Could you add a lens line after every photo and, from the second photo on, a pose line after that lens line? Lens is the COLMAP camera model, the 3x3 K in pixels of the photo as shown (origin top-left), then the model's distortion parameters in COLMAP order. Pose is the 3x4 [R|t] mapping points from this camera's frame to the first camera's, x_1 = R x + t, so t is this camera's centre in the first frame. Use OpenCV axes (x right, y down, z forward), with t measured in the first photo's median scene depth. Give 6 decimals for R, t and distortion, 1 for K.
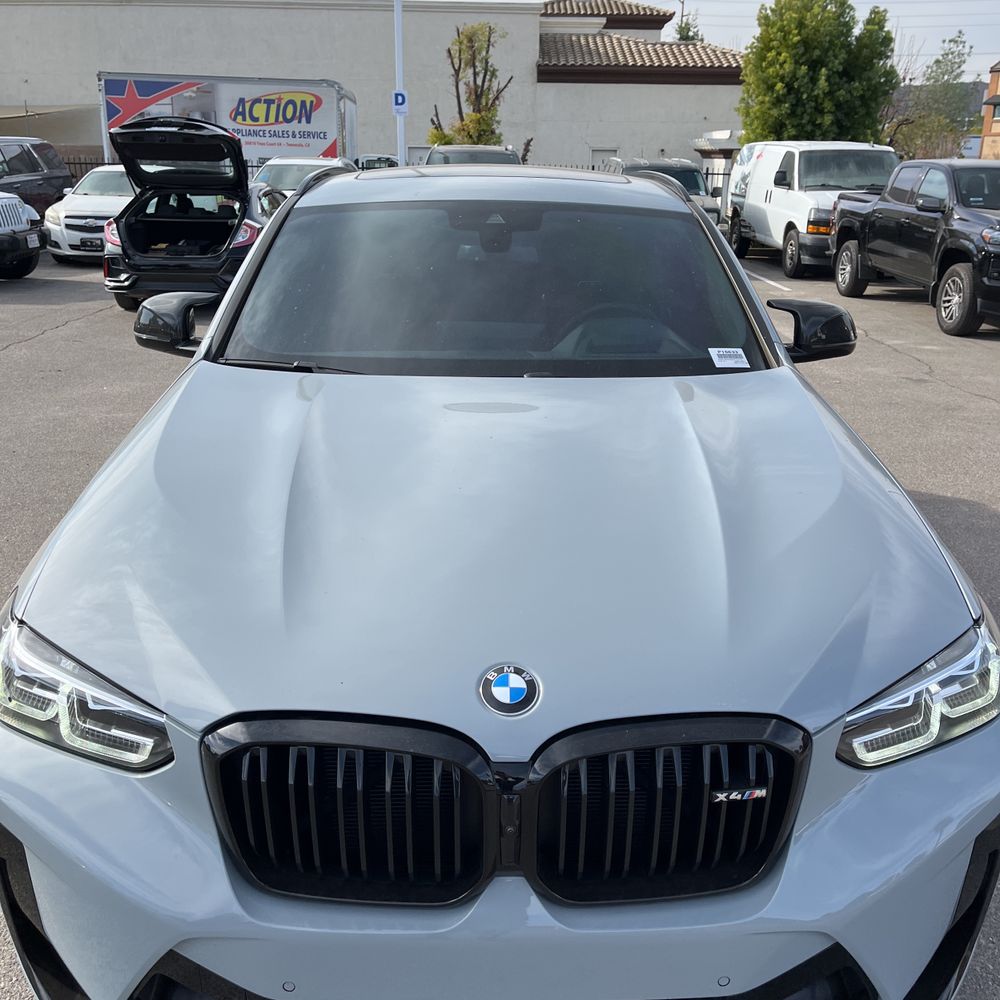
lens RADIAL K [[1028.1, 0, 494.7], [0, 1028.1, 517.1], [0, 0, 1]] dist [0.084028, -0.110505]
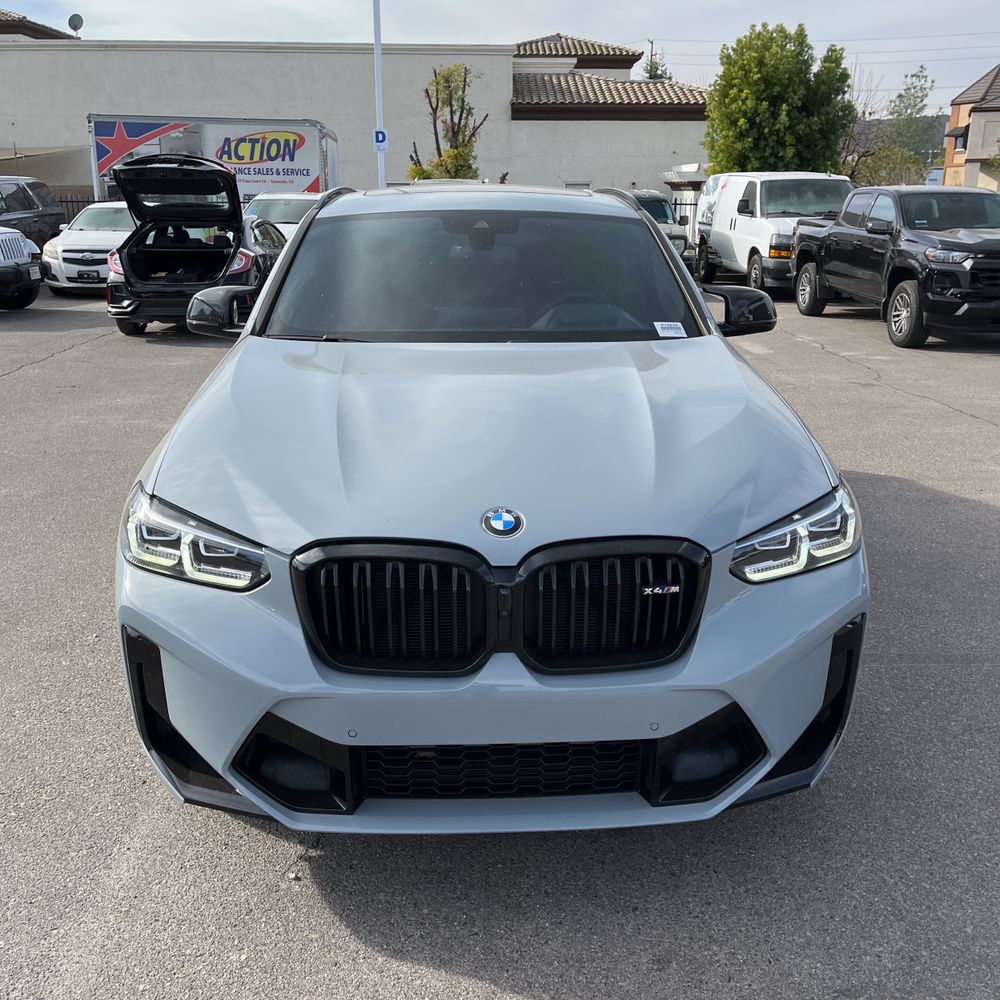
lens RADIAL K [[1033.2, 0, 488.4], [0, 1033.2, 514.7], [0, 0, 1]] dist [0.050337, -0.039401]
pose [[0.999801, -0.015502, 0.012566, -0.001619], [0.015922, 0.999293, -0.034048, 0.014018], [-0.012029, 0.034242, 0.999341, -0.031104]]
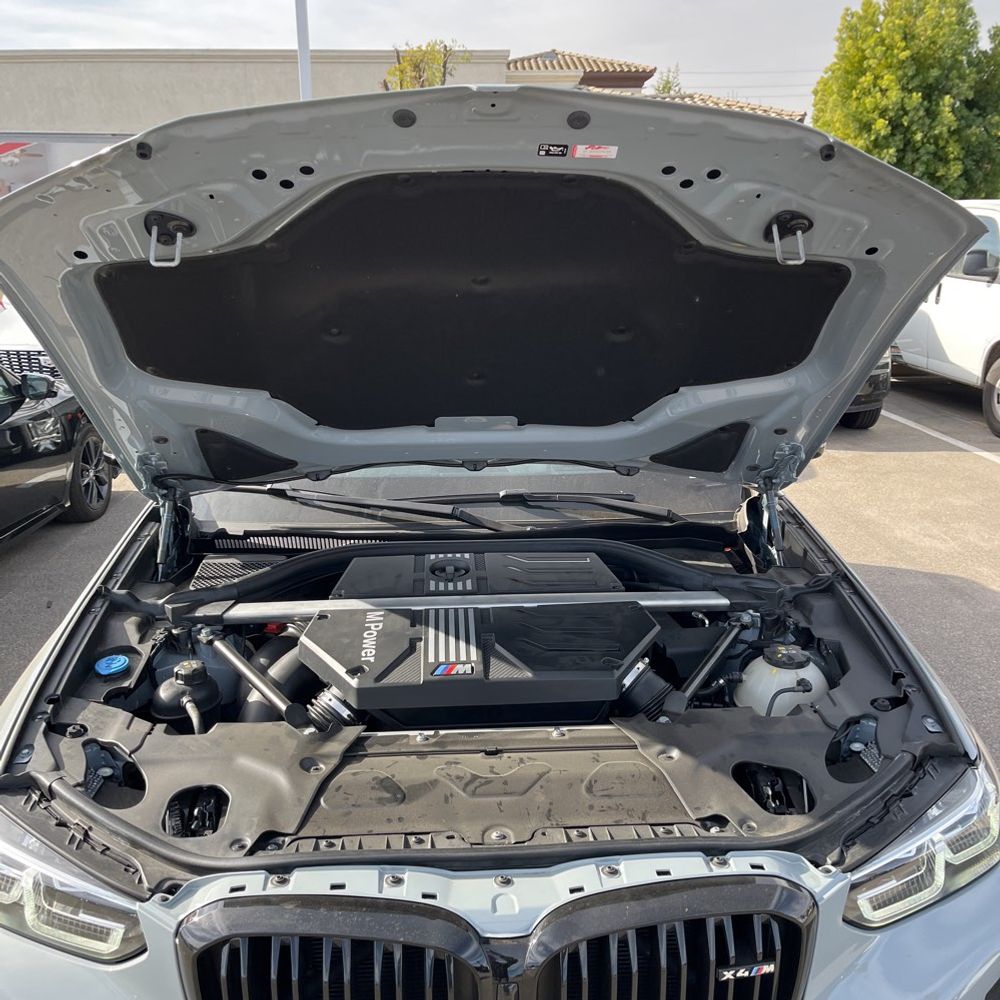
lens RADIAL K [[1034.2, 0, 488.3], [0, 1034.2, 498.1], [0, 0, 1]] dist [0.040352, -0.029232]
pose [[0.999113, -0.033110, 0.026007, -0.004702], [0.035152, 0.995978, -0.082417, -0.126521], [-0.023174, 0.083258, 0.996259, 0.356445]]
